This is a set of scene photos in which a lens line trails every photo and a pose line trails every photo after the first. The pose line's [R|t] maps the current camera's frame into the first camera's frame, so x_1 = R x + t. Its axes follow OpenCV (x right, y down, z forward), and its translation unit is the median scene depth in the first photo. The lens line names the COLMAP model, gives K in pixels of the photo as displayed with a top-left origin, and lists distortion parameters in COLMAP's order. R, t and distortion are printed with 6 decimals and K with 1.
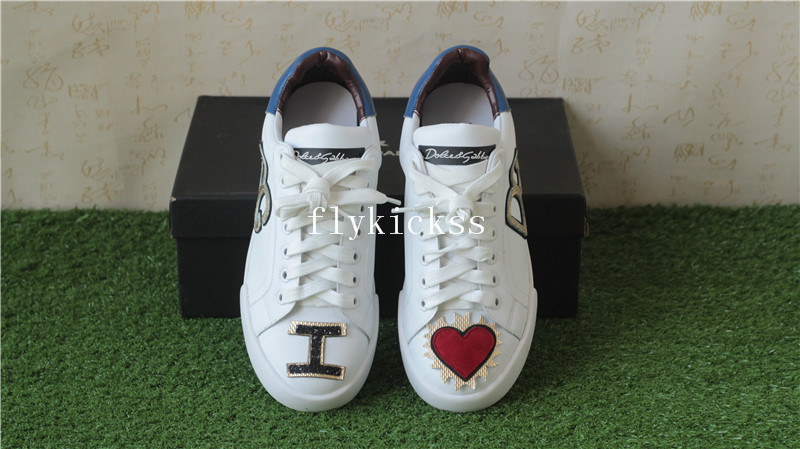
lens RADIAL K [[1961.4, 0, 397.4], [0, 1961.4, 206.6], [0, 0, 1]] dist [-0.104658, 0.000000]
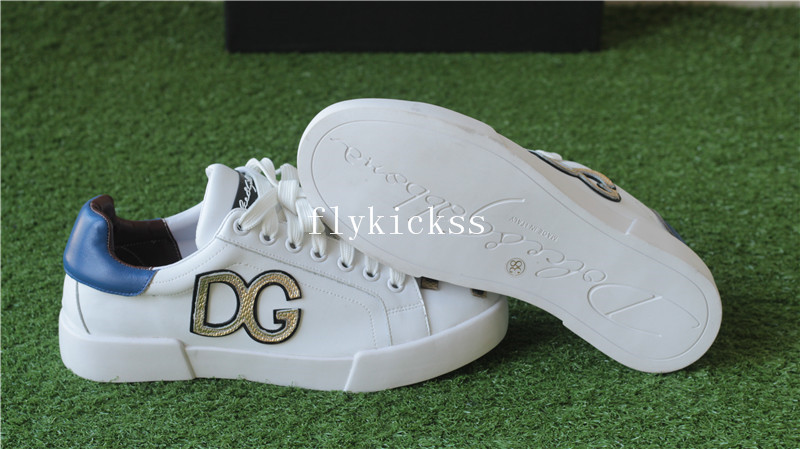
lens RADIAL K [[1961.4, 0, 397.4], [0, 1961.4, 247.6], [0, 0, 1]] dist [-0.104658, 0.000000]
pose [[0.999709, 0.022440, -0.008844, 0.002646], [-0.021628, 0.996307, 0.083093, 0.051536], [0.010676, -0.082878, 0.996503, -0.019150]]
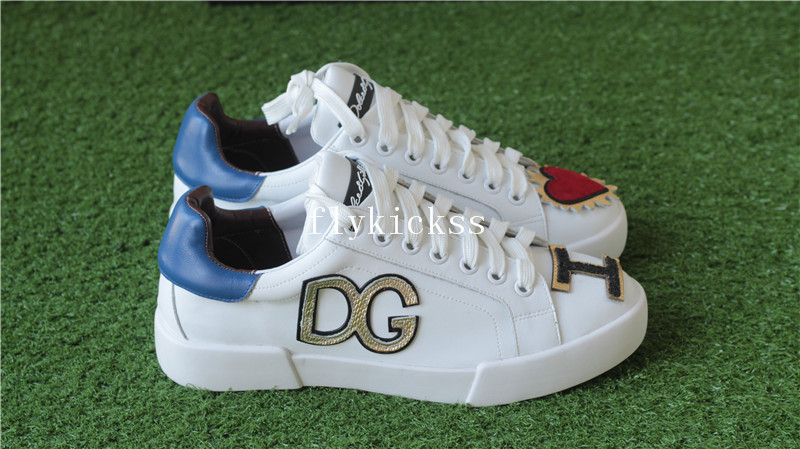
lens RADIAL K [[1961.4, 0, 395.6], [0, 1961.4, 225.8], [0, 0, 1]] dist [-0.104658, 0.000000]
pose [[0.999336, 0.011308, -0.034629, 0.025537], [-0.005131, 0.984815, 0.173533, -0.026909], [0.036066, -0.173240, 0.984219, 0.096398]]
